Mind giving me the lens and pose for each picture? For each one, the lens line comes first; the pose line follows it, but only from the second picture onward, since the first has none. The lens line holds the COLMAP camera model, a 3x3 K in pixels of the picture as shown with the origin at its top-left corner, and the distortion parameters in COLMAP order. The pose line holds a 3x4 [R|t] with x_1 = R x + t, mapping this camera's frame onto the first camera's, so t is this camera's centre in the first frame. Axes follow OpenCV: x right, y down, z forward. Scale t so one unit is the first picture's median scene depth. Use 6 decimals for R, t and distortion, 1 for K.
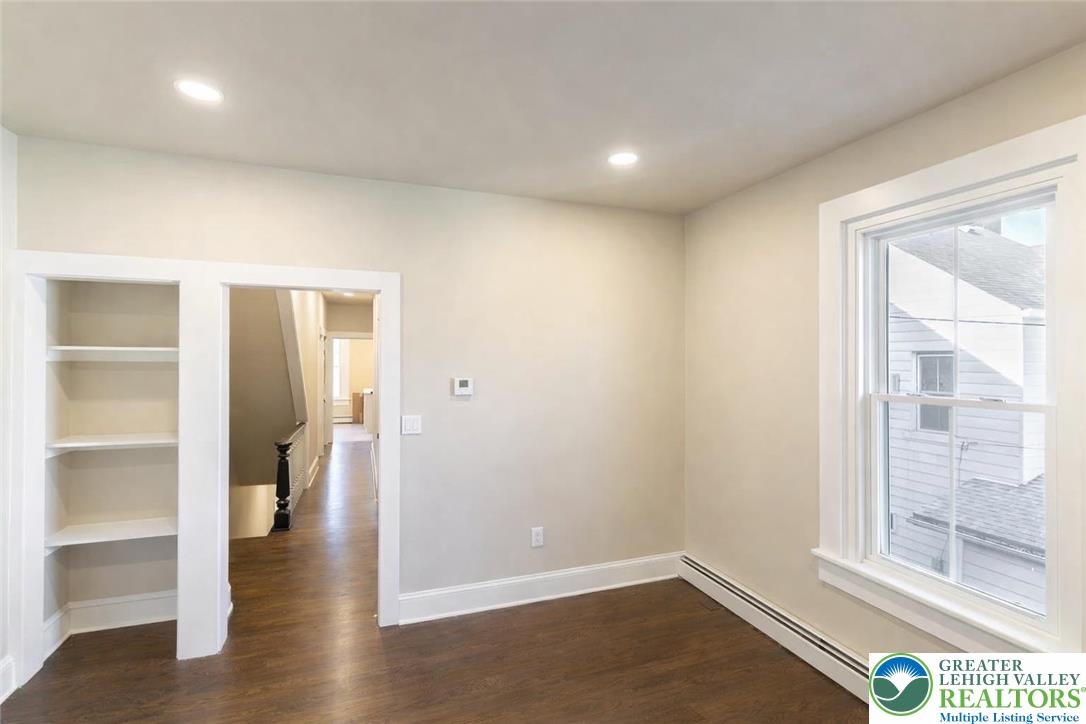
lens RADIAL K [[497.7, 0, 542.9], [0, 497.7, 358.9], [0, 0, 1]] dist [0.000383, -0.000019]
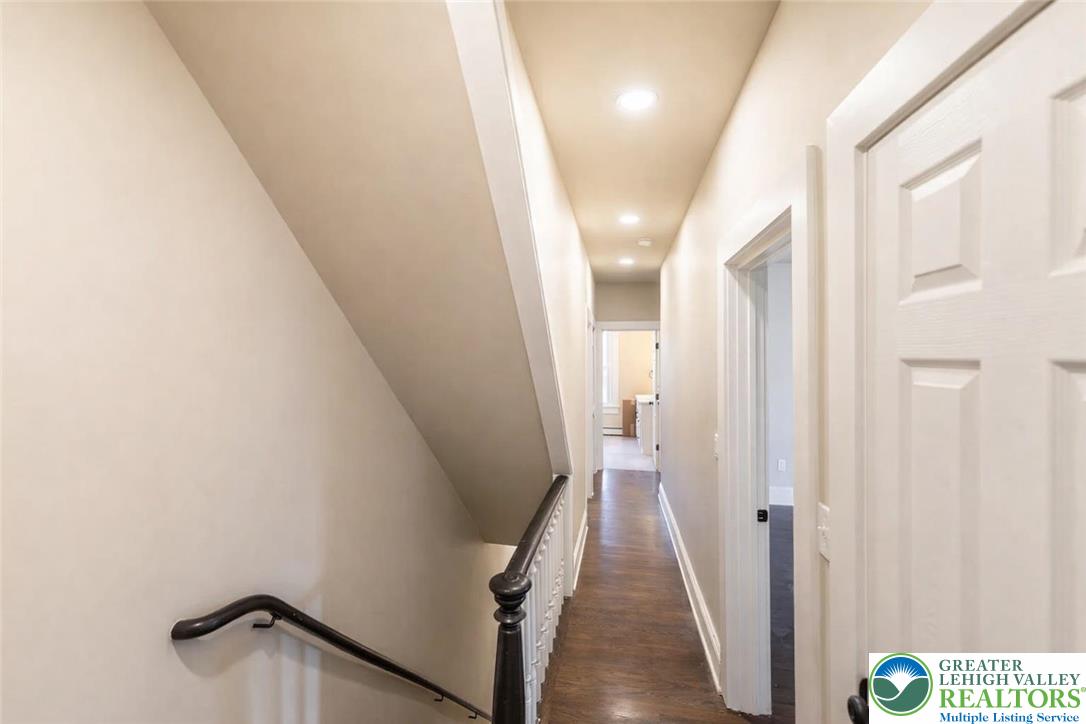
lens RADIAL K [[497.7, 0, 543.4], [0, 497.7, 359.6], [0, 0, 1]] dist [0.000383, -0.000019]
pose [[0.876812, -0.001003, -0.480832, -0.144447], [0.003791, 0.999981, 0.004826, -0.000942], [0.480818, -0.006054, 0.876799, 0.310125]]
